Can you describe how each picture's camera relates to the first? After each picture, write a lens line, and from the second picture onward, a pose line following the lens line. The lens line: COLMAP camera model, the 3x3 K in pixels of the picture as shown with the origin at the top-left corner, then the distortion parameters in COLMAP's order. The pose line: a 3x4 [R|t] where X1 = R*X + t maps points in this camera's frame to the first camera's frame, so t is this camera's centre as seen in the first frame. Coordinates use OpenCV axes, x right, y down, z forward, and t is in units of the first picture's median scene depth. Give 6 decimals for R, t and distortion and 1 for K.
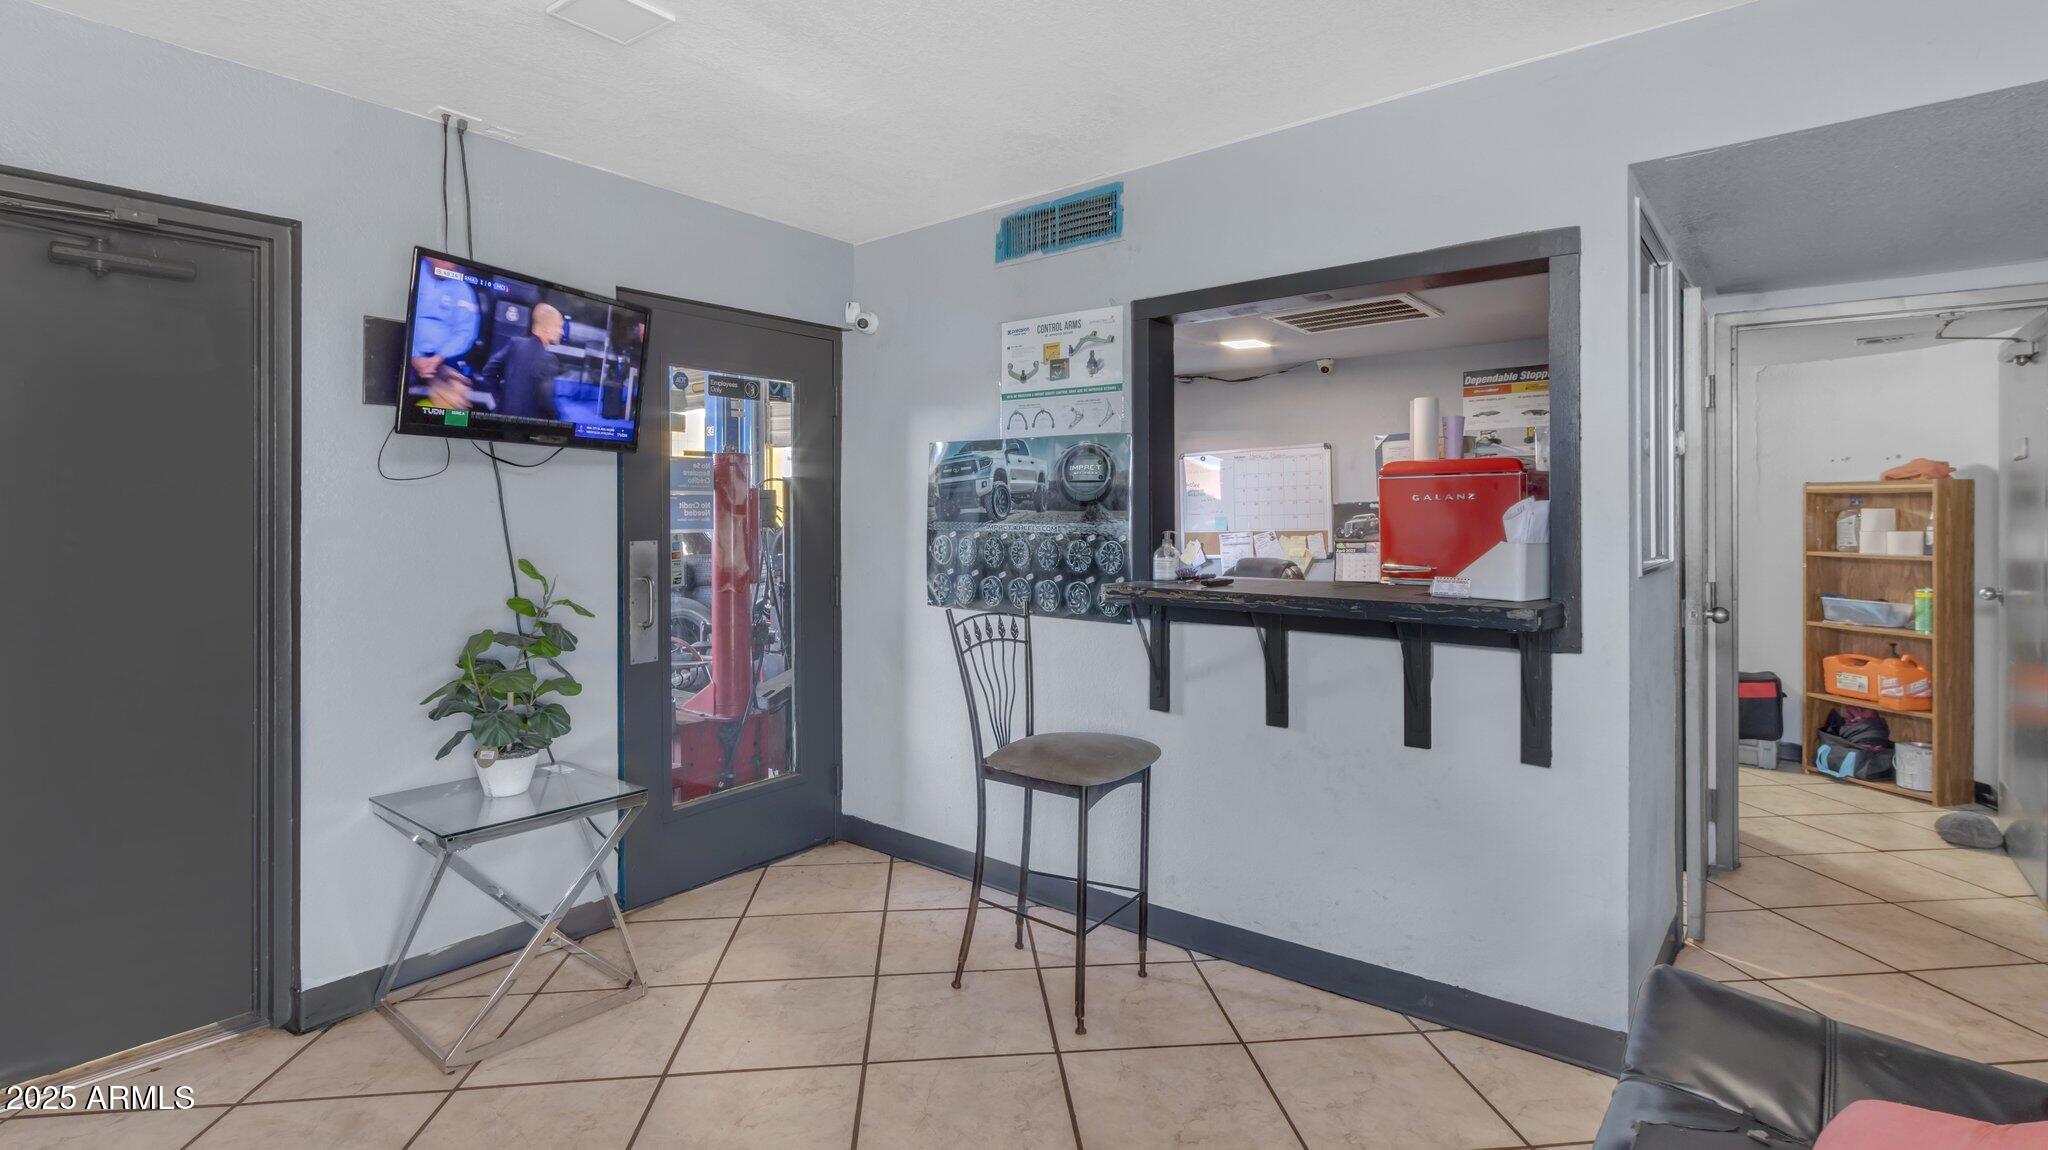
lens RADIAL K [[981.8, 0, 1044.9], [0, 981.8, 517.0], [0, 0, 1]] dist [0.014375, 0.000456]
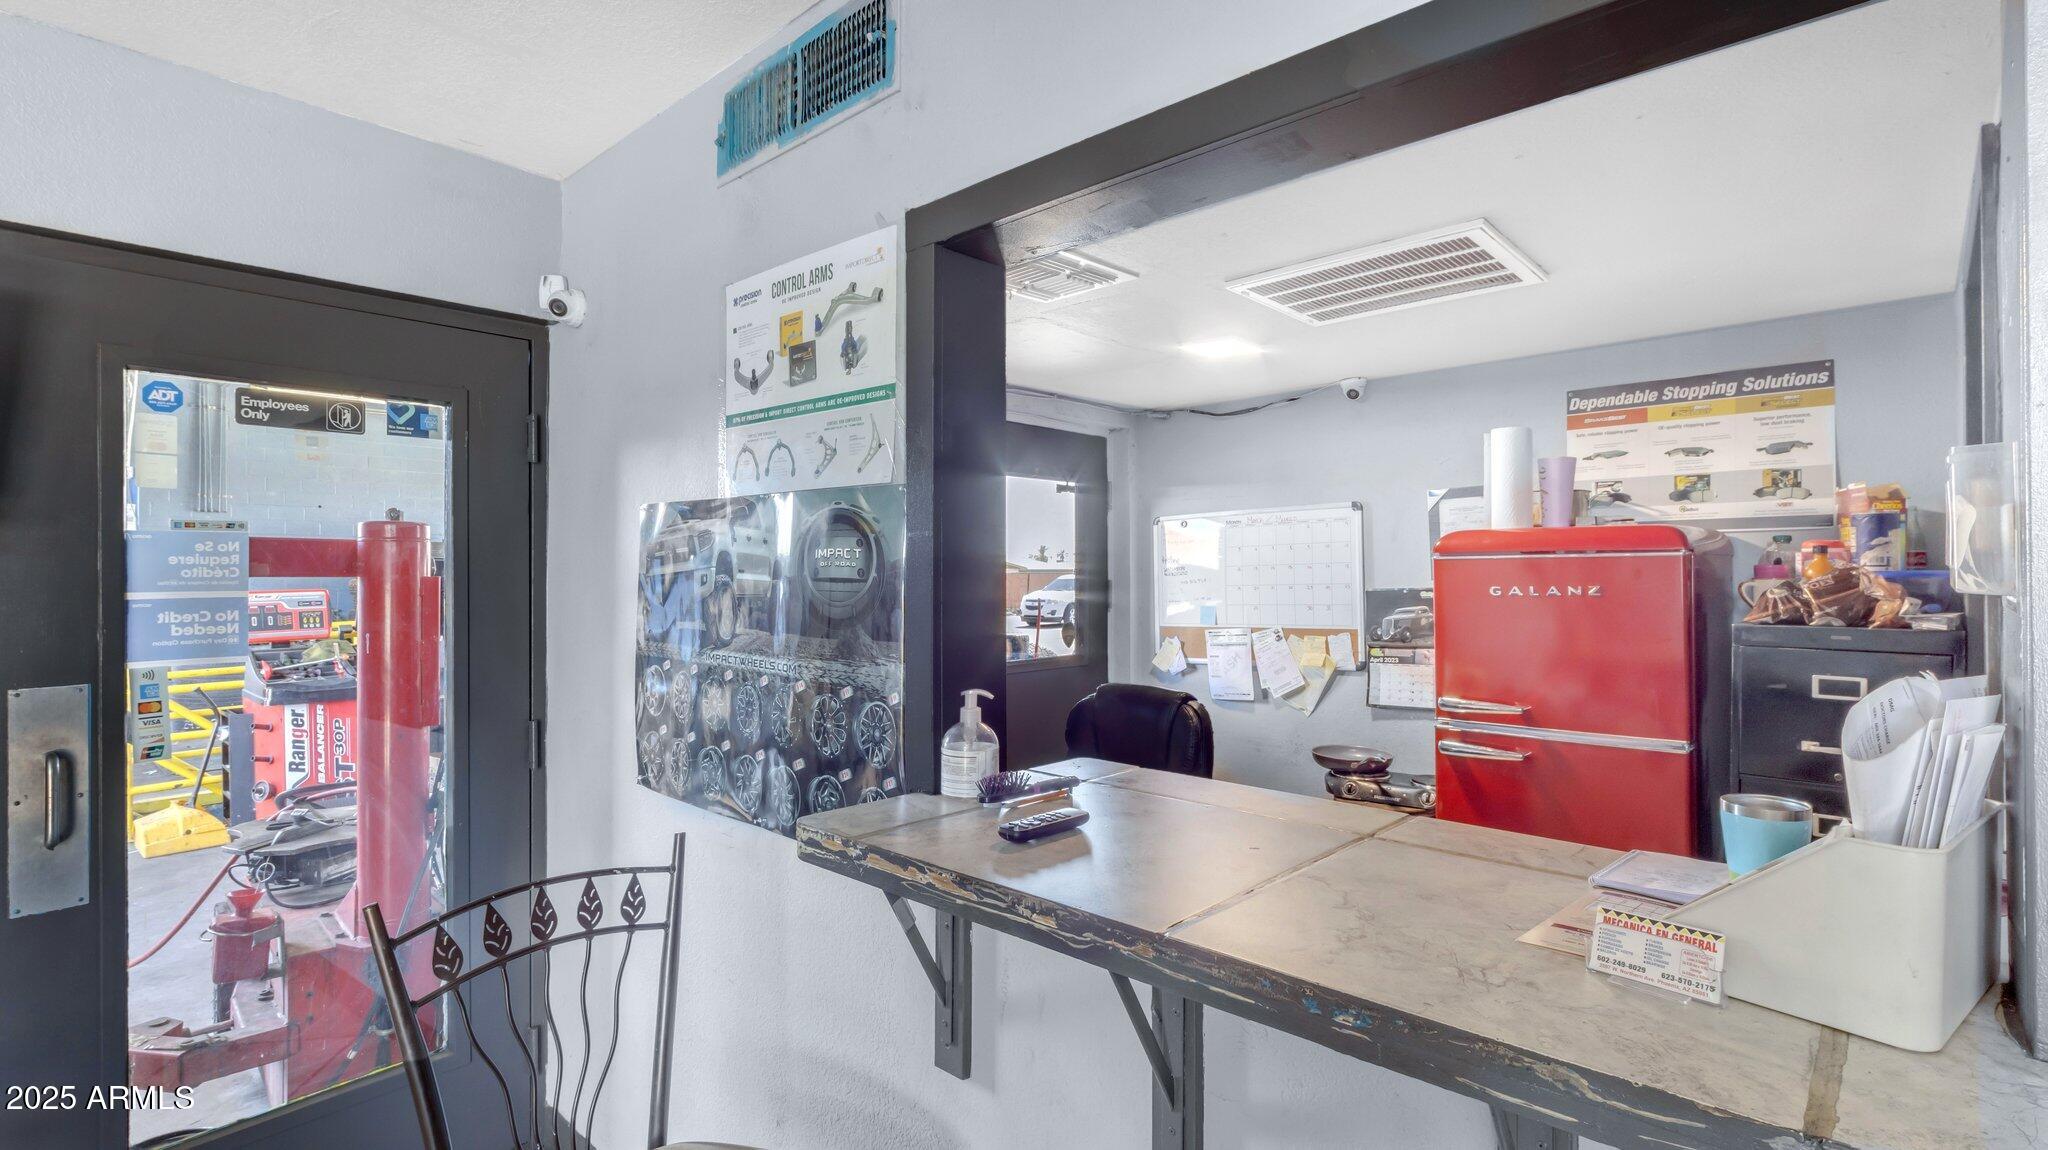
lens RADIAL K [[981.8, 0, 1027.4], [0, 981.8, 575.3], [0, 0, 1]] dist [0.014375, 0.000456]
pose [[0.997722, 0.000474, -0.067456, 0.157531], [-0.000569, 0.999999, -0.001400, -0.034545], [0.067455, 0.001435, 0.997721, 0.453504]]
